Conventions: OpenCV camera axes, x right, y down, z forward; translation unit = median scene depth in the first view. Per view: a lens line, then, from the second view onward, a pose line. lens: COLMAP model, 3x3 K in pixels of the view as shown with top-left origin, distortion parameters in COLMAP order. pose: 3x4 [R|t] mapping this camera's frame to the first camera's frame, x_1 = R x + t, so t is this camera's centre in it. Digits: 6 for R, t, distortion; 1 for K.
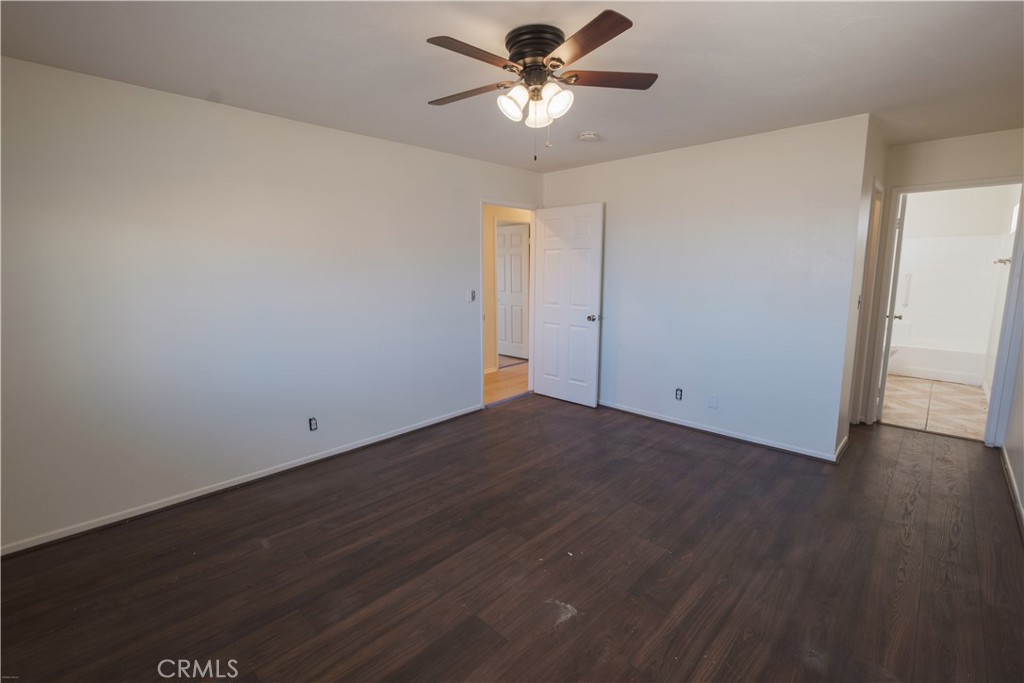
lens RADIAL K [[456.6, 0, 517.7], [0, 456.6, 335.9], [0, 0, 1]] dist [-0.000365, 0.000135]
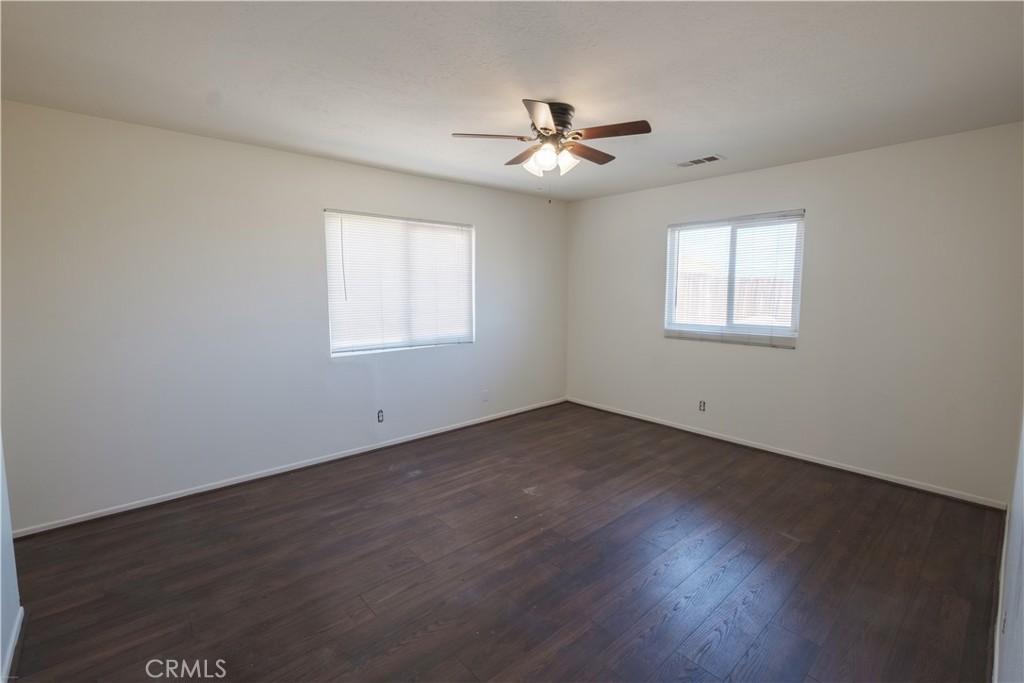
lens RADIAL K [[456.6, 0, 517.7], [0, 456.6, 335.9], [0, 0, 1]] dist [-0.000365, 0.000135]
pose [[-0.996809, -0.007269, 0.079496, 0.017739], [0.013511, 0.966114, 0.257761, -0.321432], [-0.078676, 0.258012, -0.962933, 2.101750]]
